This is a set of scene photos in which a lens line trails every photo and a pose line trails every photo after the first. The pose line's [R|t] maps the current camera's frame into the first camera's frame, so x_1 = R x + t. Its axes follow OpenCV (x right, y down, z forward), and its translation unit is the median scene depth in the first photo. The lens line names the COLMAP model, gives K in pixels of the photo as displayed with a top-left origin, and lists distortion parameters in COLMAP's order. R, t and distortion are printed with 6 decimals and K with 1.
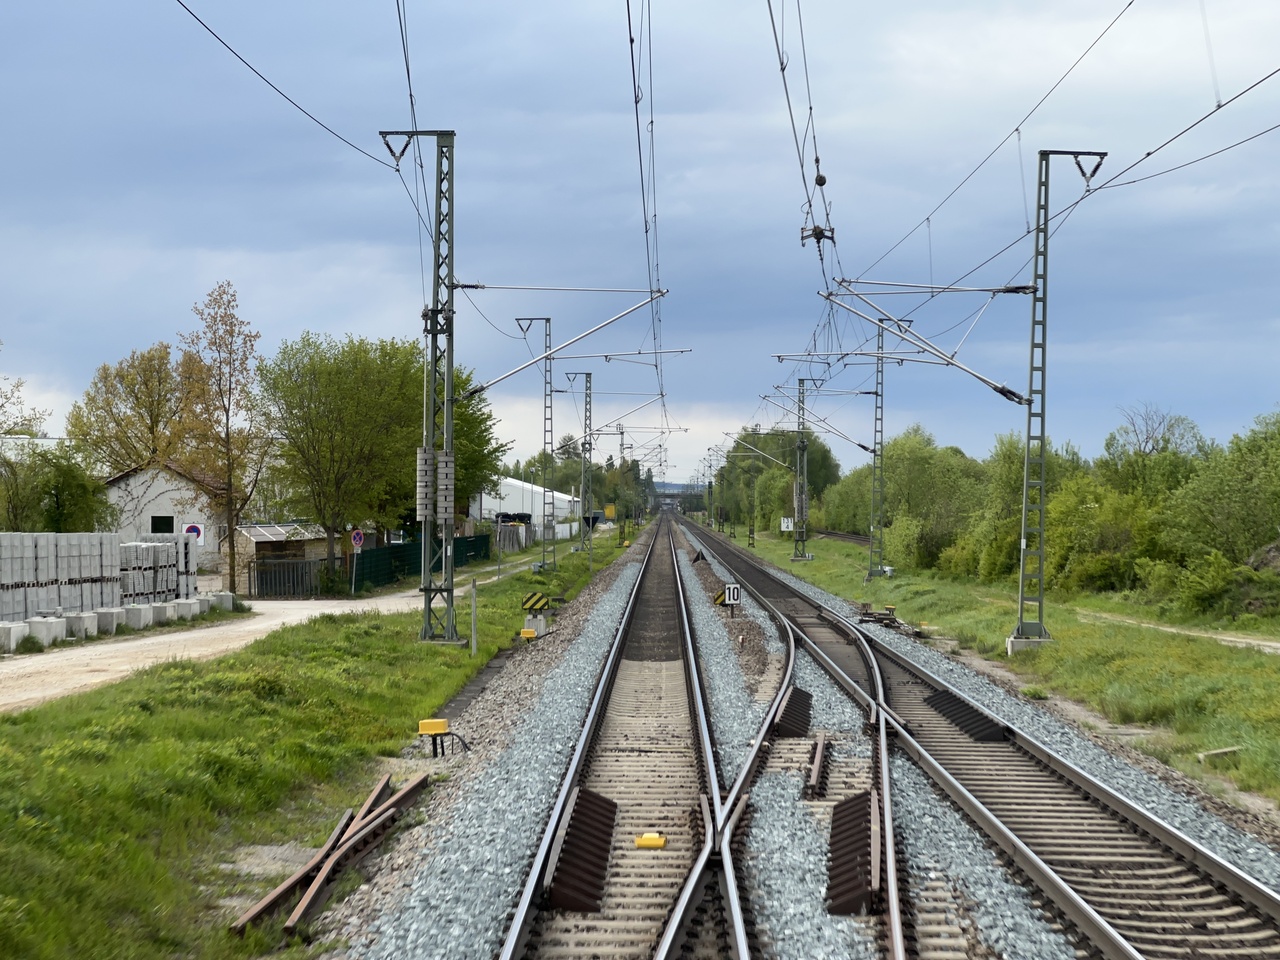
lens RADIAL K [[2876.1, 0, 640.0], [0, 2876.1, 480.0], [0, 0, 1]] dist [0.636222, -2.683100]
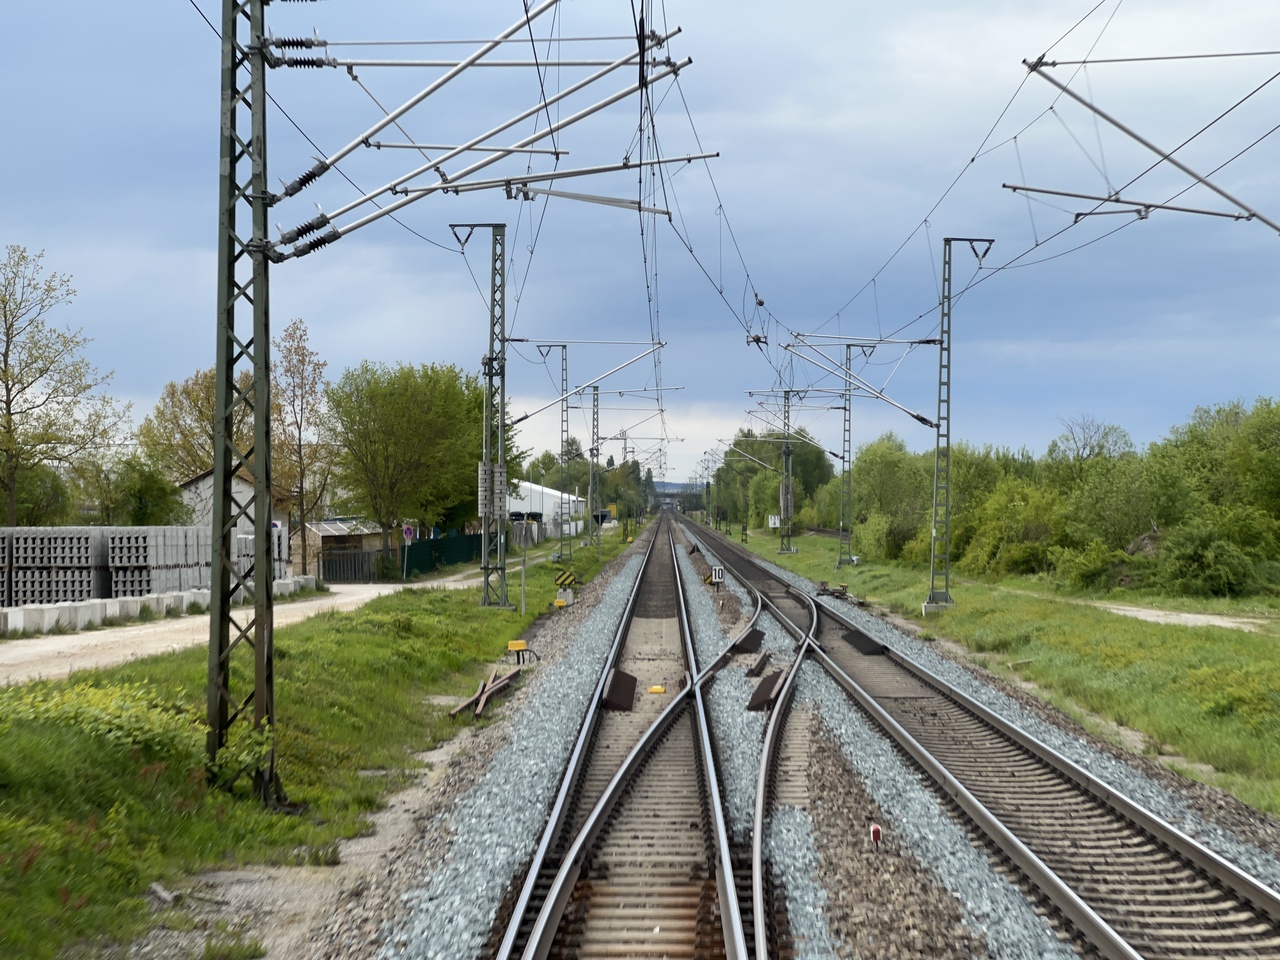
lens RADIAL K [[2876.1, 0, 640.0], [0, 2876.1, 480.0], [0, 0, 1]] dist [0.636222, -2.683100]
pose [[0.999996, -0.002904, 0.000052, -0.001950], [0.002904, 0.999996, 0.000171, -0.001948], [-0.000053, -0.000171, 1.000000, -0.238235]]
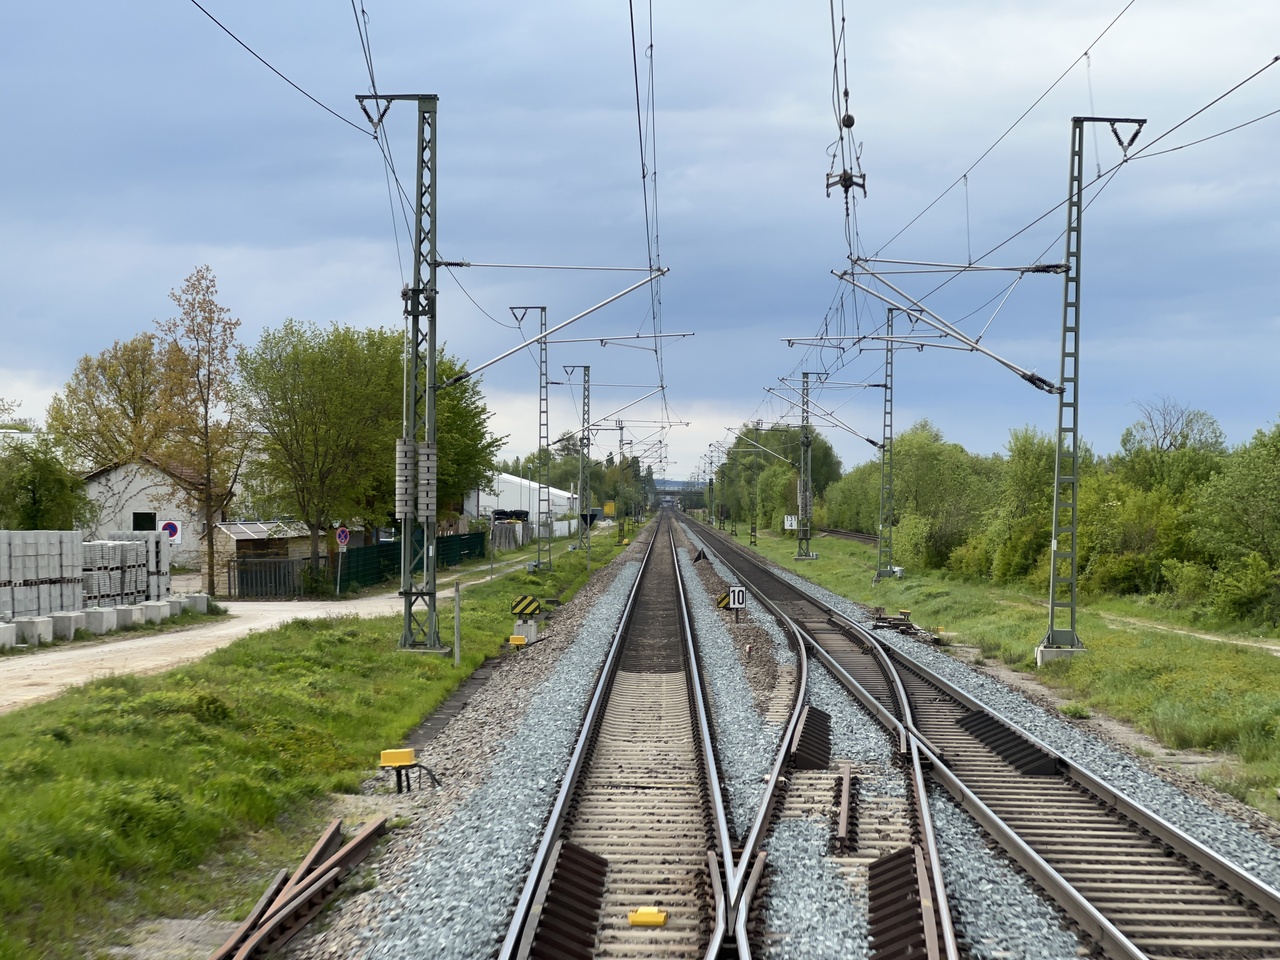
lens RADIAL K [[2876.1, 0, 640.0], [0, 2876.1, 480.0], [0, 0, 1]] dist [0.636222, -2.683100]
pose [[0.999998, 0.002125, -0.000038, 0.000395], [-0.002125, 0.999997, 0.001007, 0.000520], [0.000040, -0.001007, 0.999999, 0.056300]]
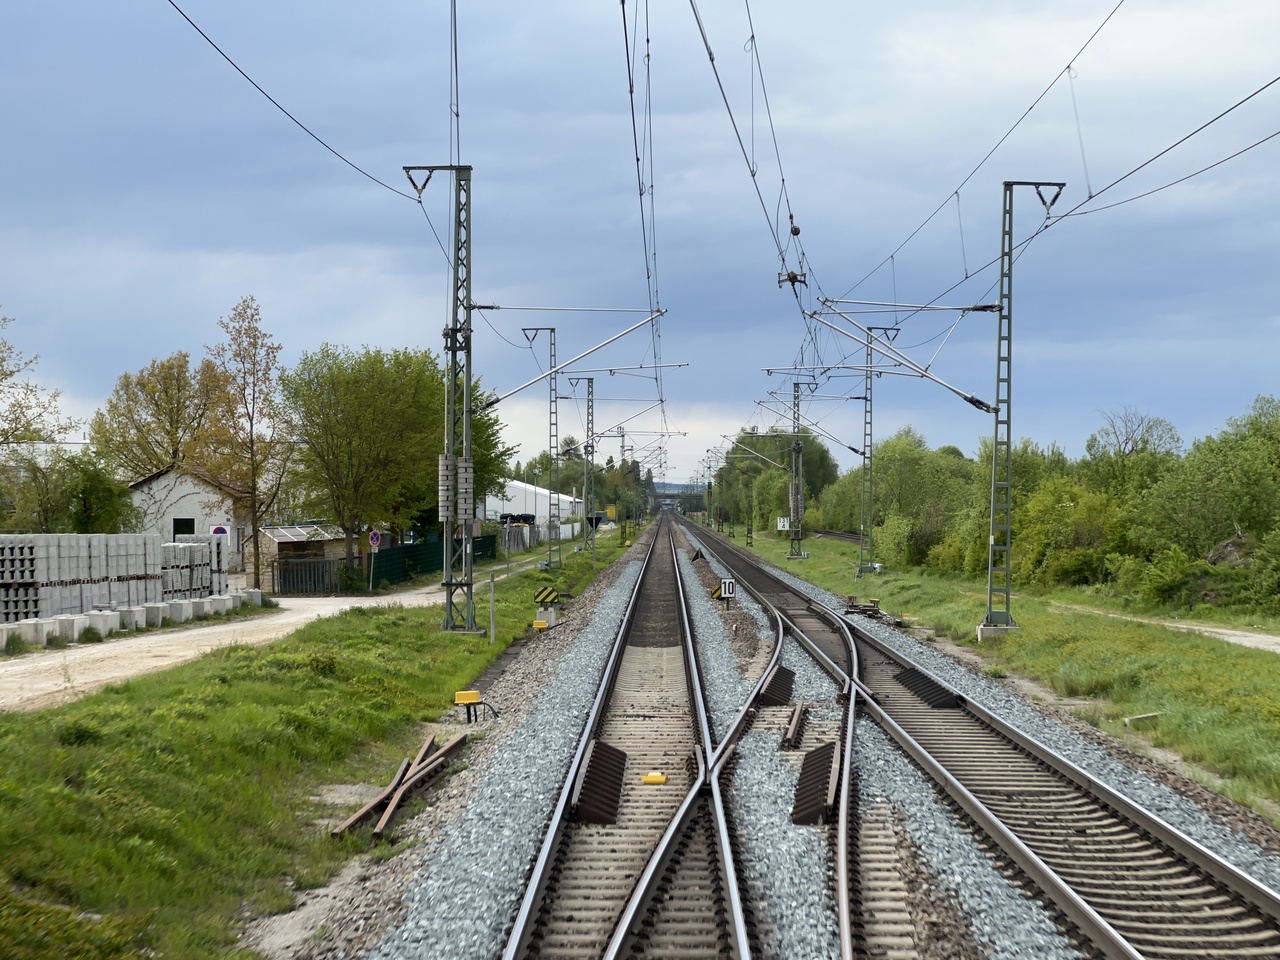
lens RADIAL K [[2876.1, 0, 640.0], [0, 2876.1, 480.0], [0, 0, 1]] dist [0.636222, -2.683100]
pose [[0.999990, -0.004527, 0.000000, -0.000589], [0.004527, 0.999990, -0.000149, -0.000794], [0.000001, 0.000149, 1.000000, -0.070204]]
